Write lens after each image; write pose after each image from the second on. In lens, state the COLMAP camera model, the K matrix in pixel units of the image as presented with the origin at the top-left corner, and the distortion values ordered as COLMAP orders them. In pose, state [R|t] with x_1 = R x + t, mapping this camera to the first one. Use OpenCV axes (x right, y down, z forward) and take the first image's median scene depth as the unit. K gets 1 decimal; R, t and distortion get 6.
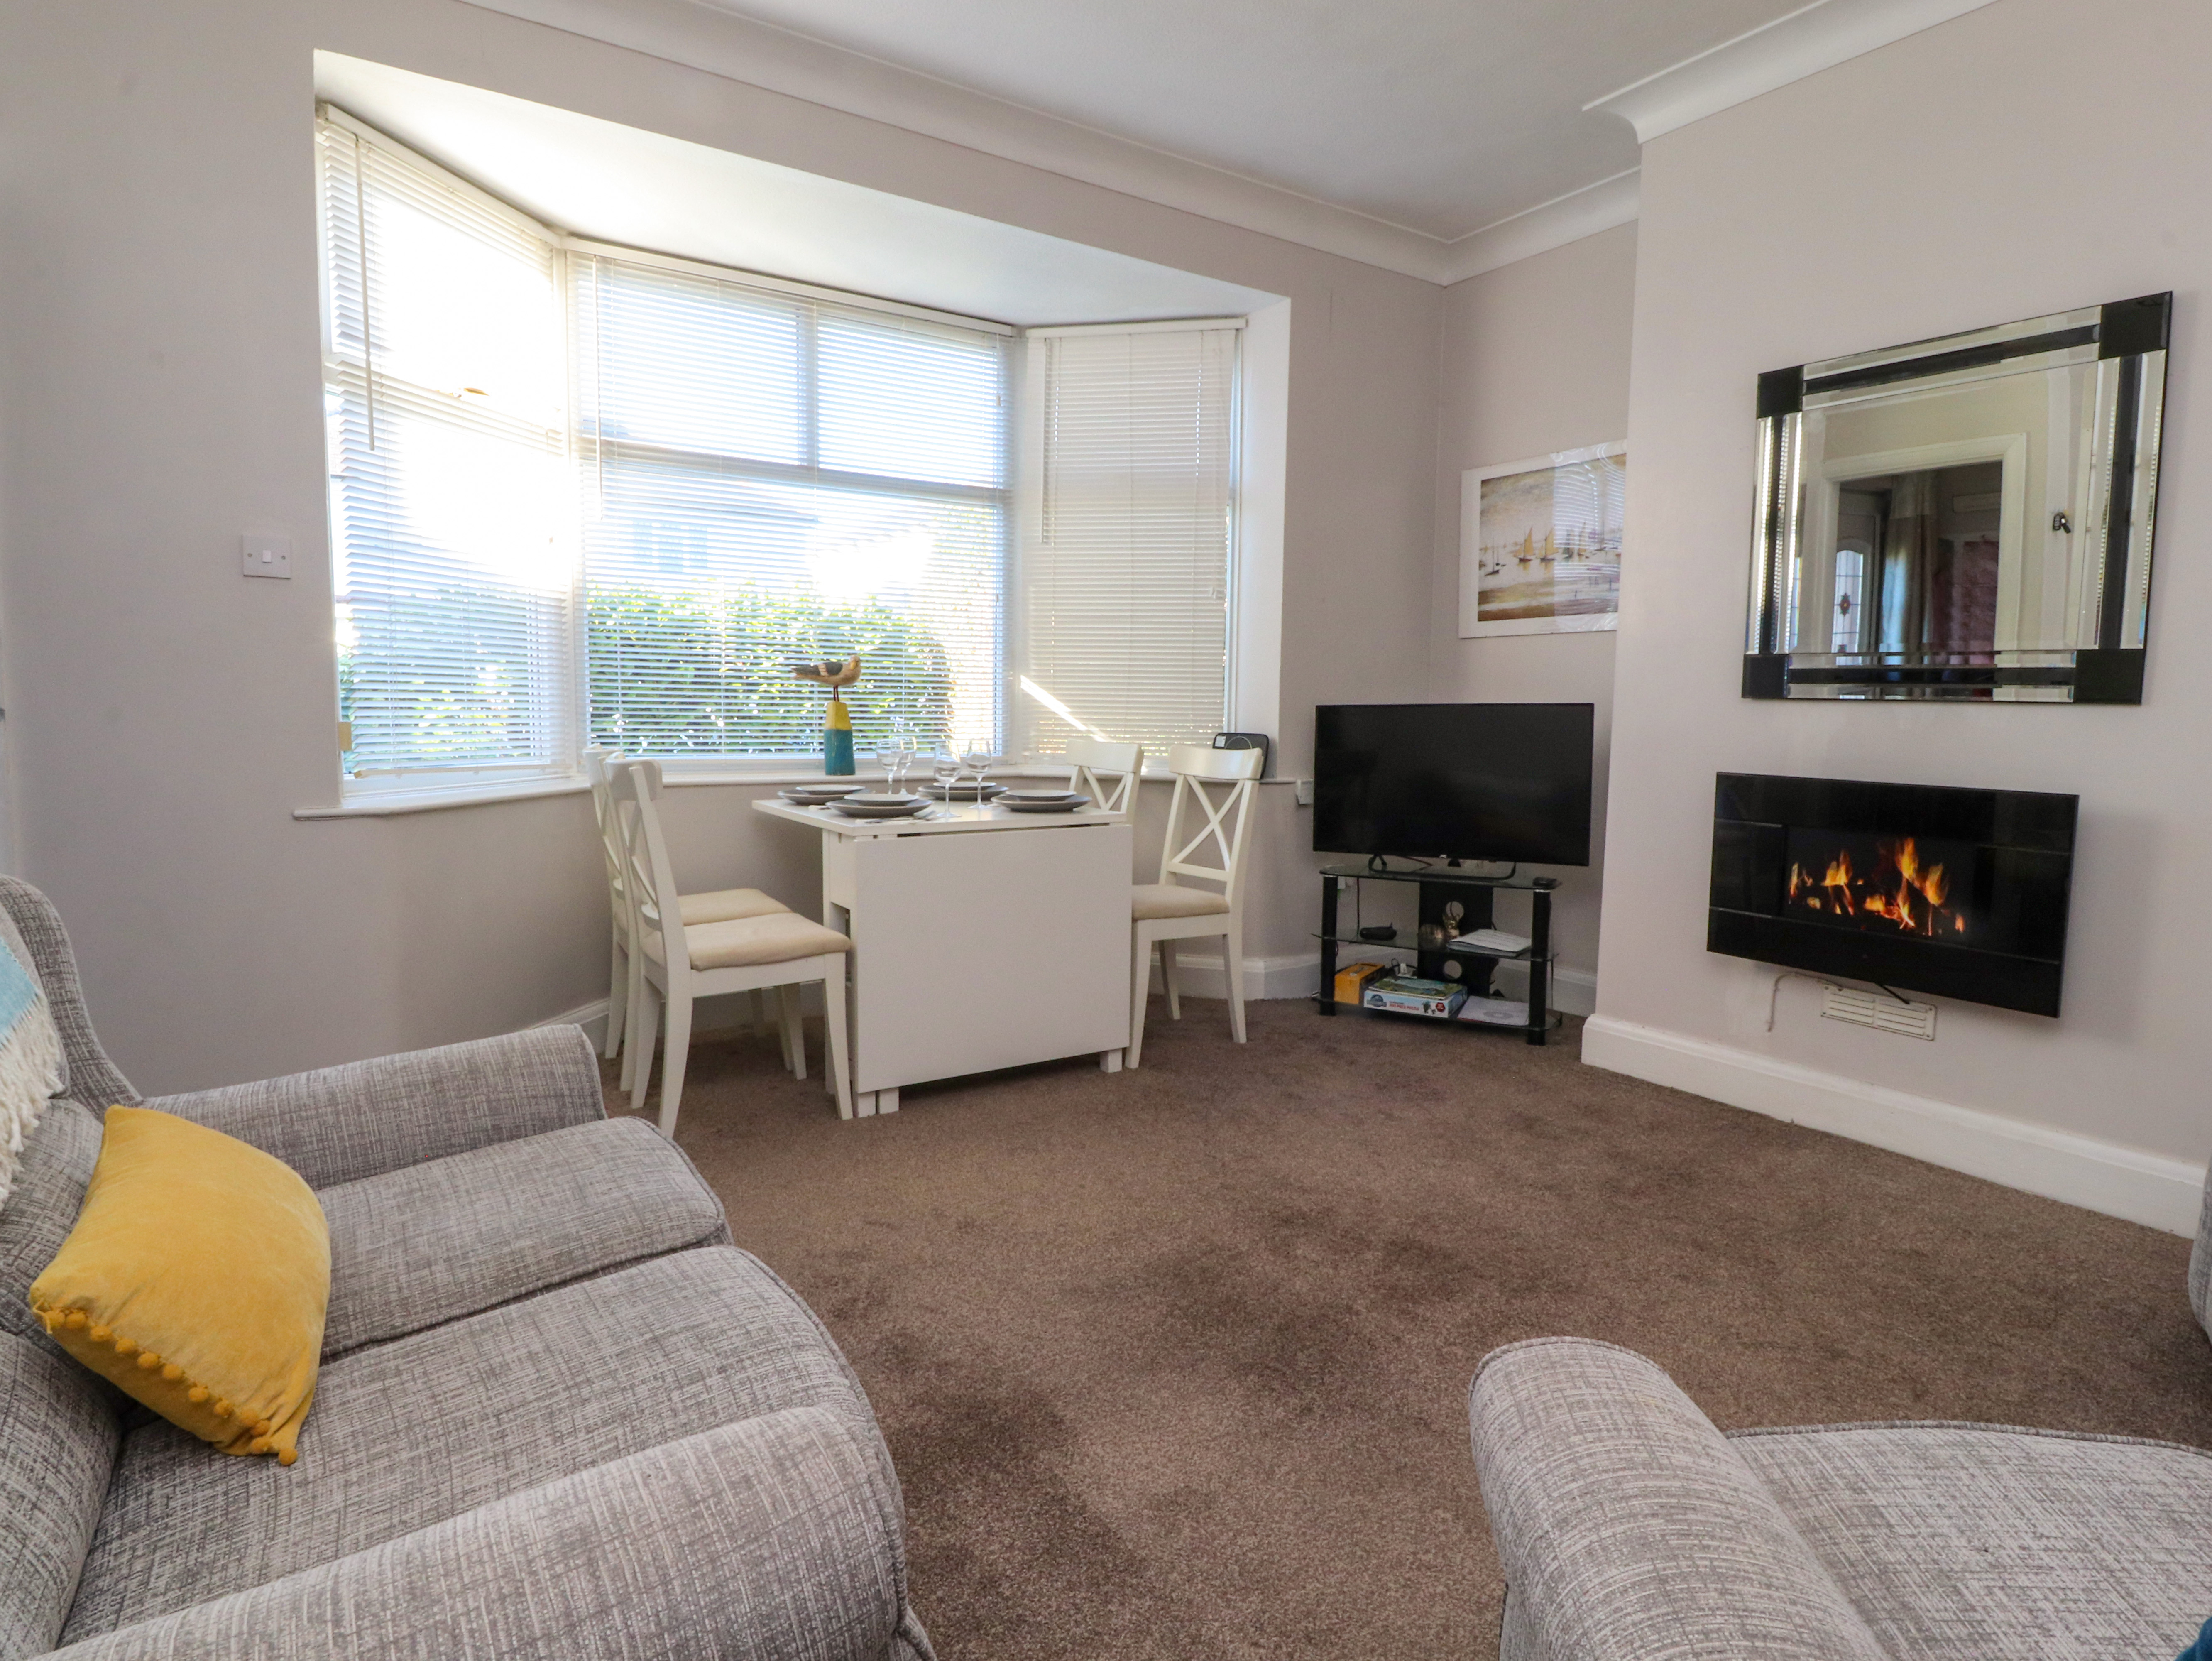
lens RADIAL K [[1175.3, 0, 1108.1], [0, 1175.3, 804.4], [0, 0, 1]] dist [0.011238, -0.019496]
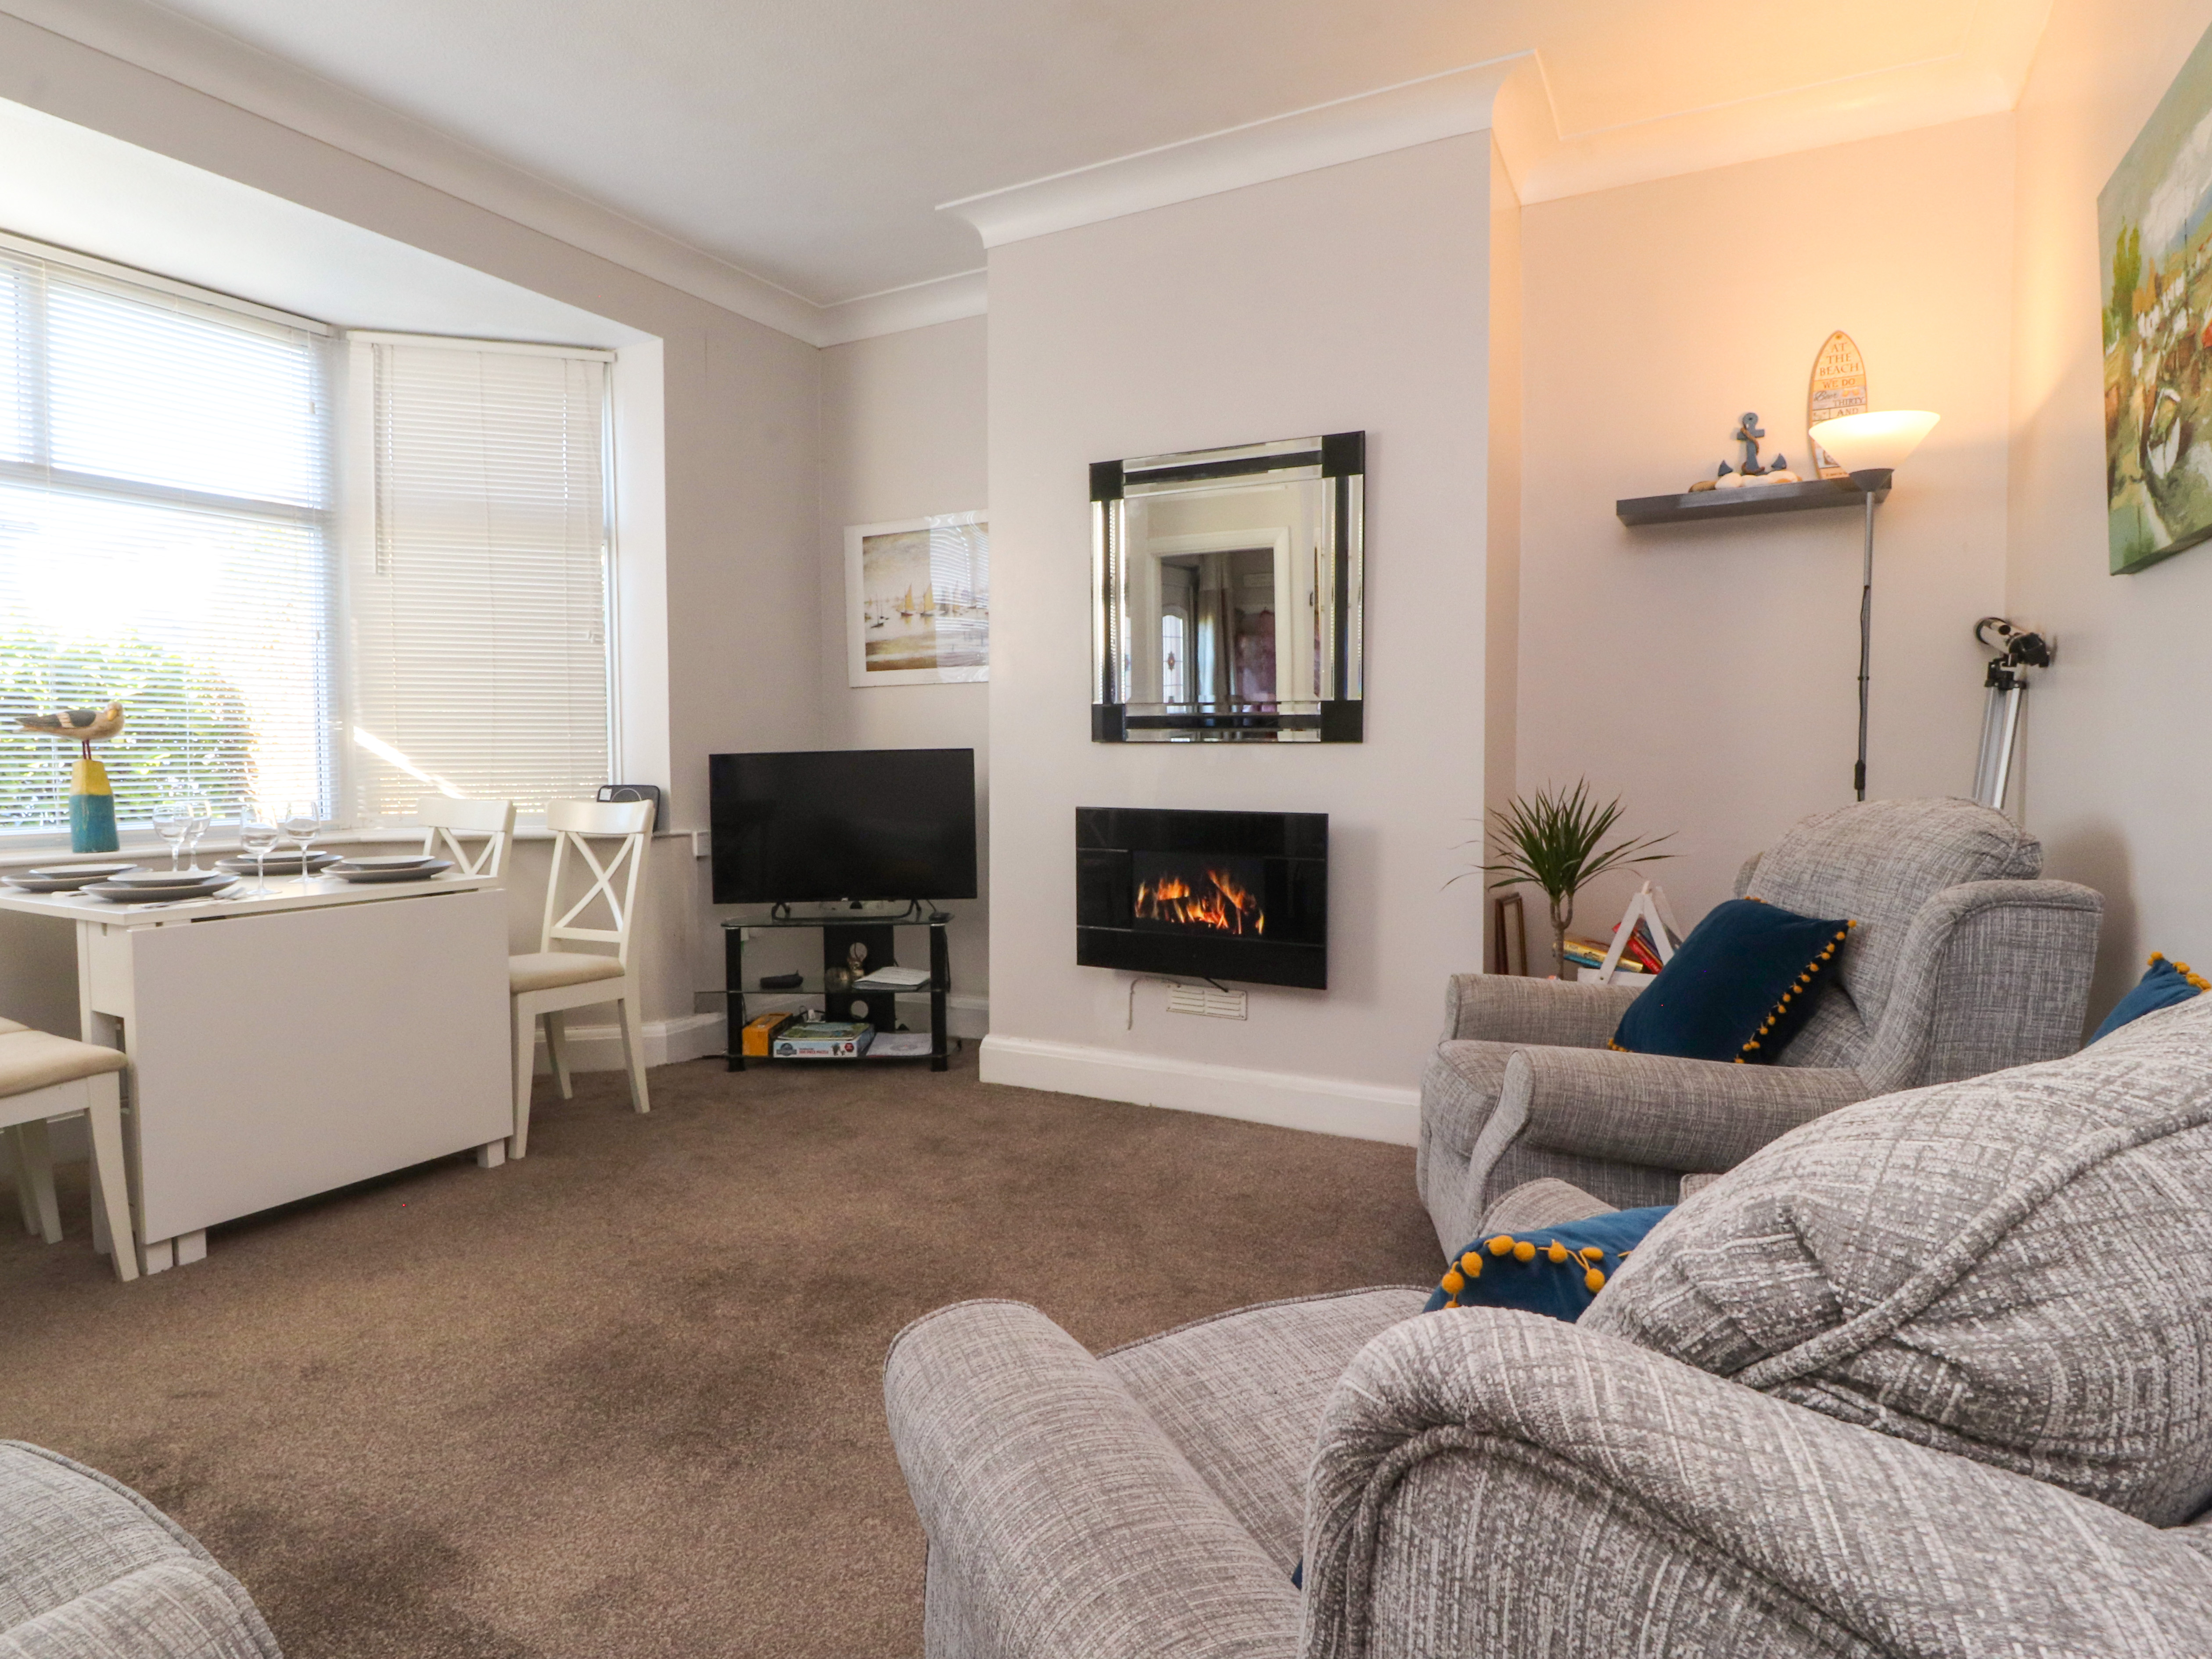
lens RADIAL K [[1196.6, 0, 1096.8], [0, 1196.6, 806.2], [0, 0, 1]] dist [-0.000733, -0.013960]
pose [[0.883313, -0.036850, 0.467333, -0.005275], [0.055386, 0.998127, -0.025982, 0.002764], [-0.465500, 0.048834, 0.883700, -0.028641]]
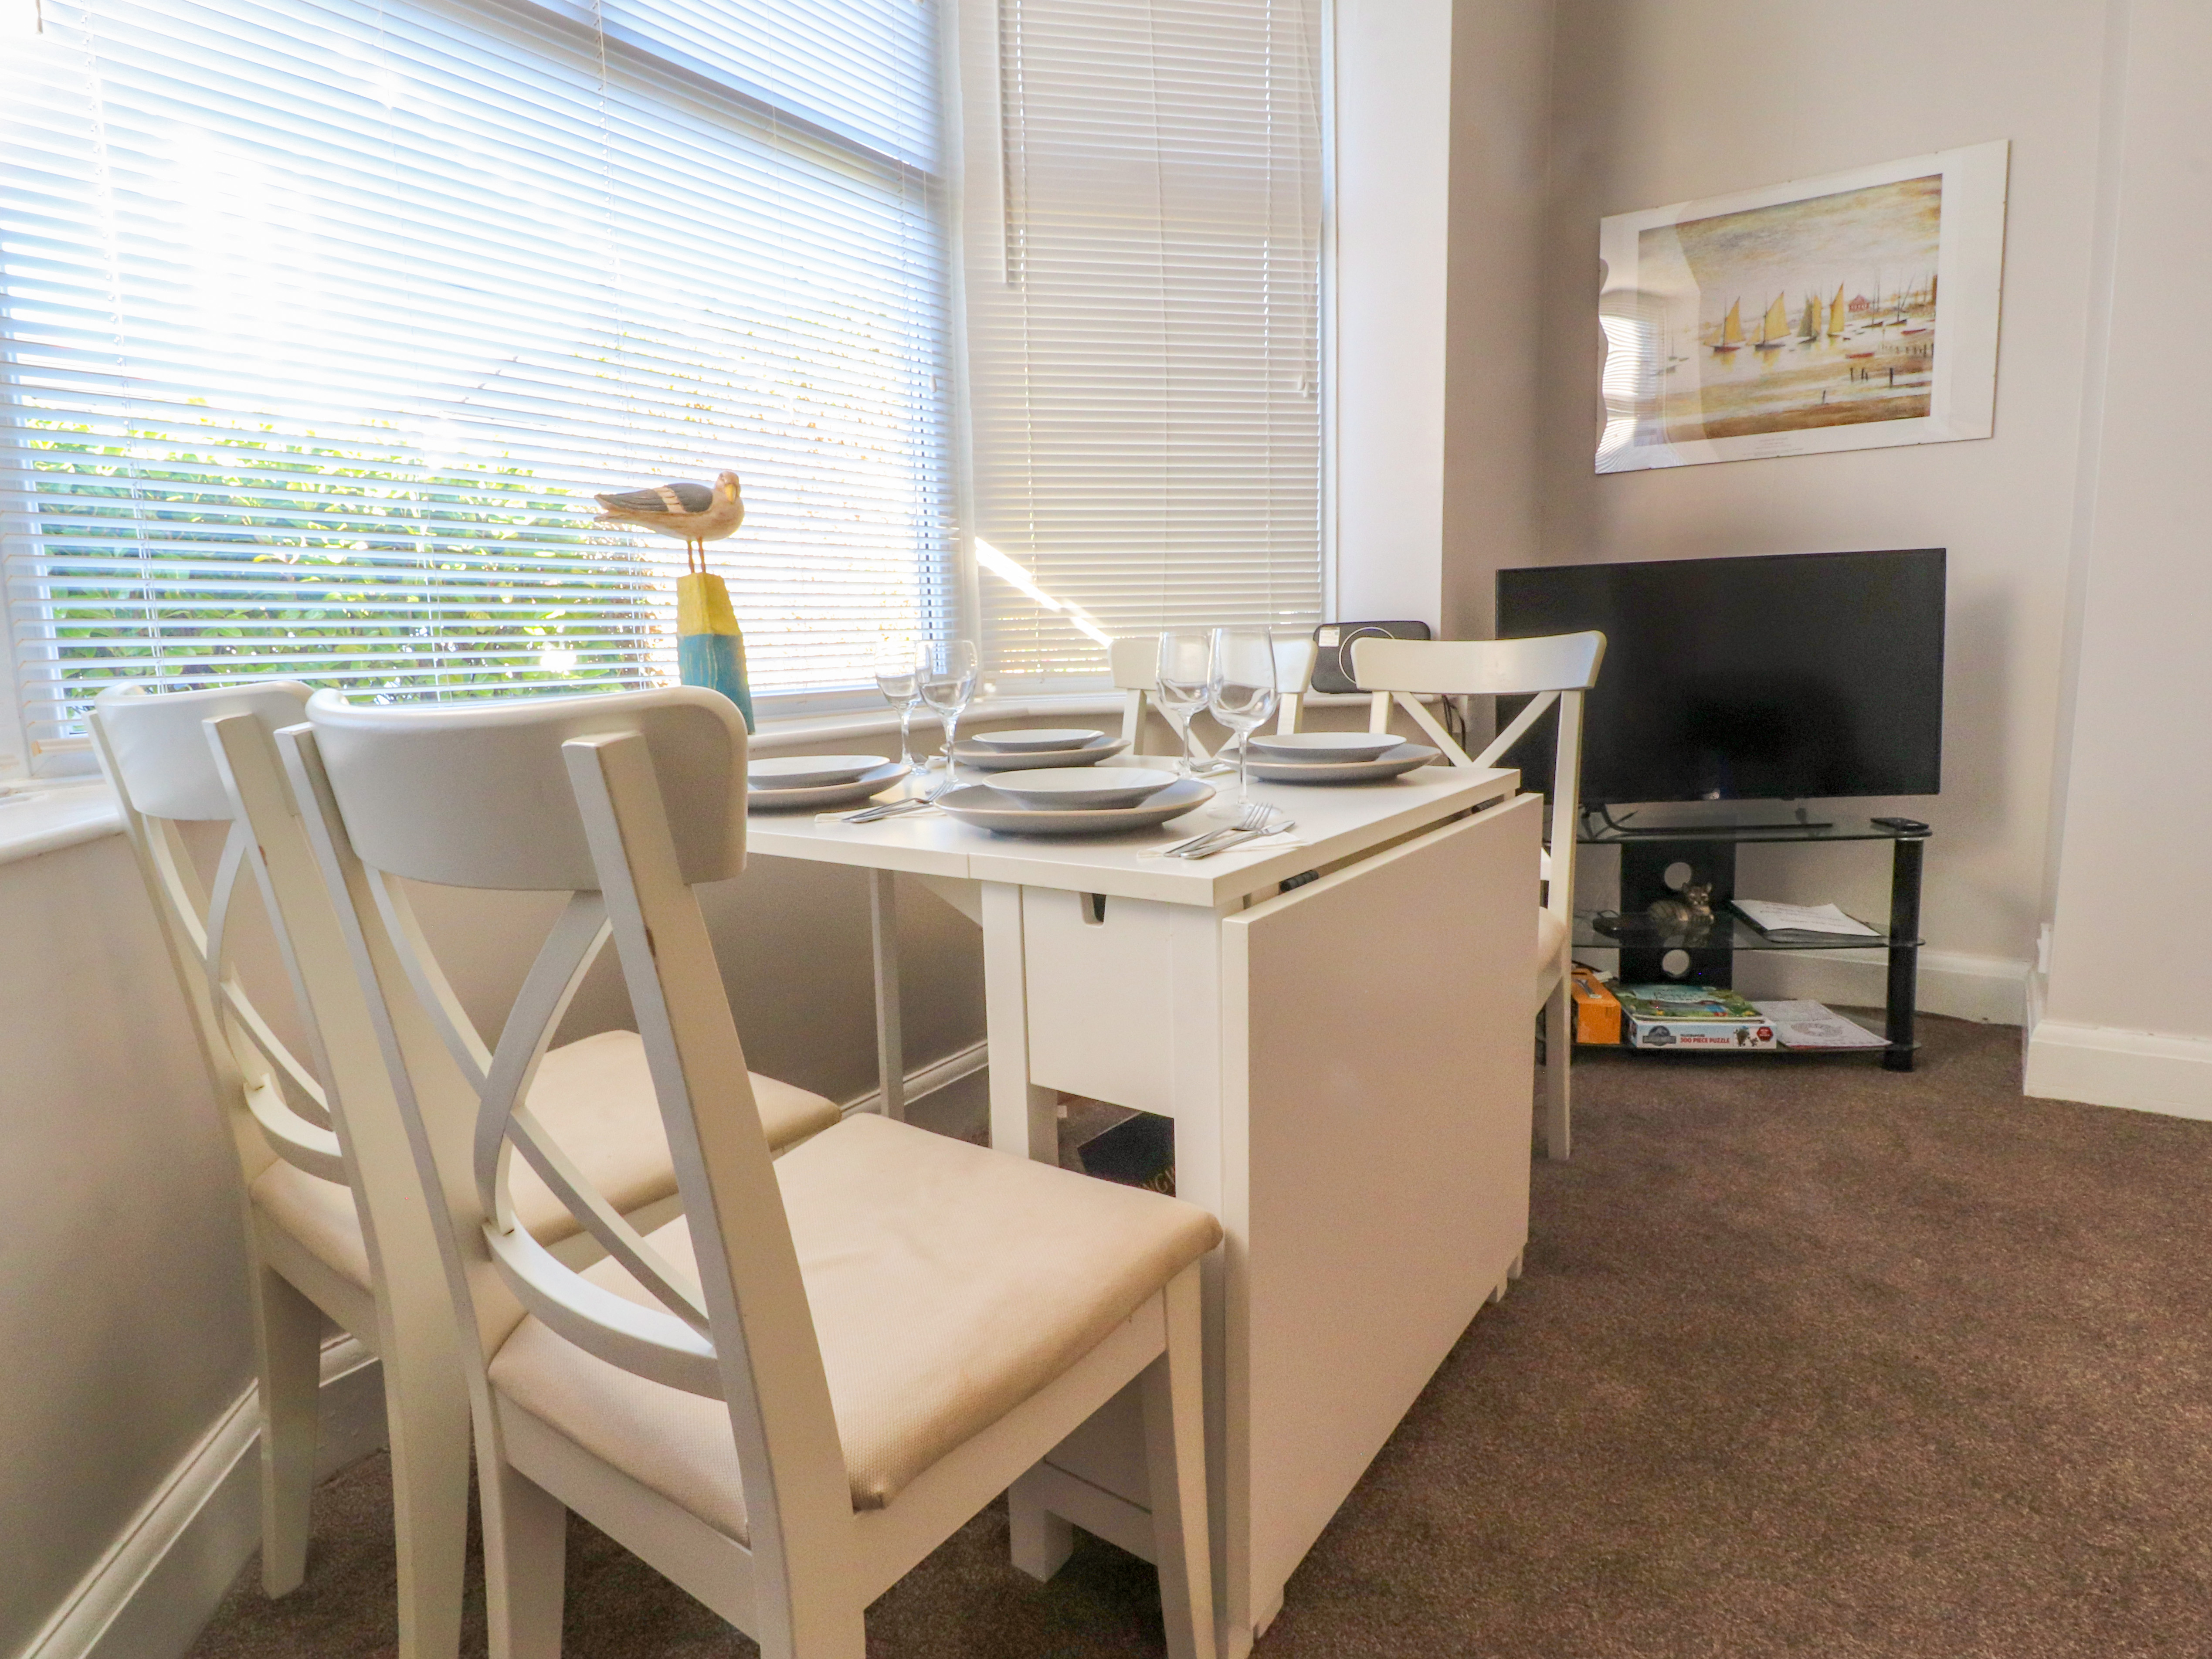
lens RADIAL K [[1196.6, 0, 1096.8], [0, 1196.6, 806.2], [0, 0, 1]] dist [-0.000733, -0.013960]
pose [[0.927506, -0.089052, 0.363046, -0.304594], [0.069537, 0.995360, 0.066499, -0.020461], [-0.367284, -0.036433, 0.929395, 0.587524]]
